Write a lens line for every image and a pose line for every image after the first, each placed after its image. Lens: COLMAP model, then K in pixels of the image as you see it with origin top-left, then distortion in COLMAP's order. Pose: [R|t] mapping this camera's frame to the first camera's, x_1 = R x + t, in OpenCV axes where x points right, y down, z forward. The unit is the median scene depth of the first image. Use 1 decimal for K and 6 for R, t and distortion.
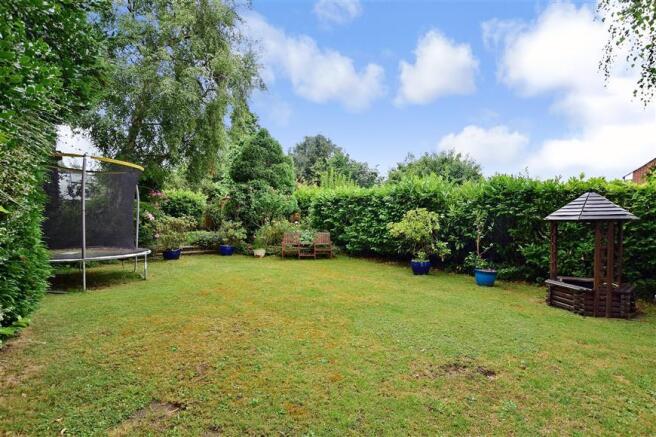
lens RADIAL K [[312.5, 0, 330.7], [0, 312.5, 218.4], [0, 0, 1]] dist [-0.003324, -0.000147]
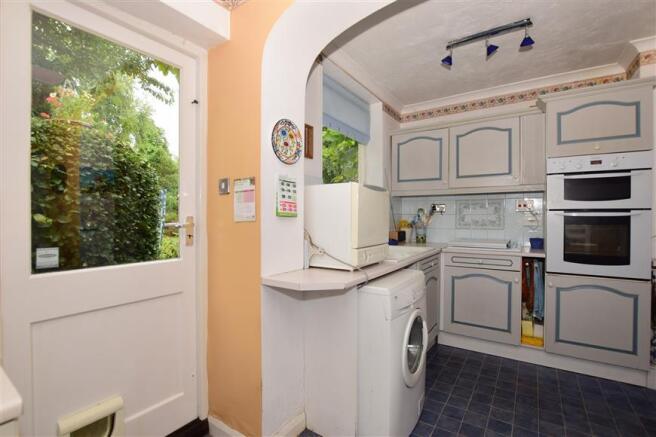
lens RADIAL K [[312.5, 0, 325.6], [0, 312.5, 217.5], [0, 0, 1]] dist [-0.003324, -0.000147]
pose [[0.979442, -0.002693, 0.201706, 0.295395], [0.001185, 0.999970, 0.007598, 0.020040], [-0.201721, -0.007203, 0.979417, -0.693060]]
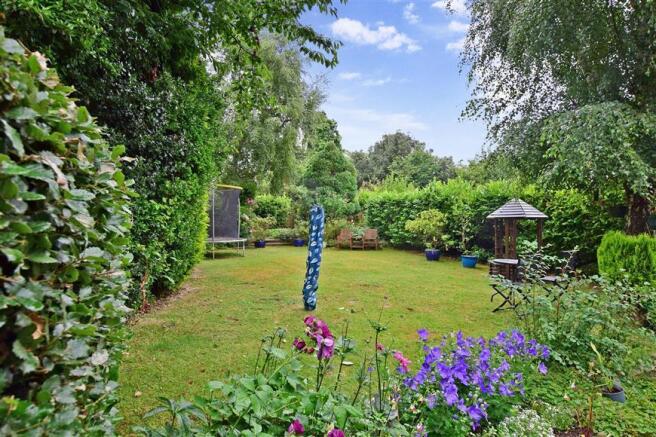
lens RADIAL K [[364.3, 0, 326.9], [0, 364.3, 219.1], [0, 0, 1]] dist [0.002434, 0.000089]
pose [[0.951578, -0.007571, -0.307314, 0.248559], [0.009488, 0.999944, 0.004746, -0.002432], [0.307260, -0.007432, 0.951596, -0.414139]]
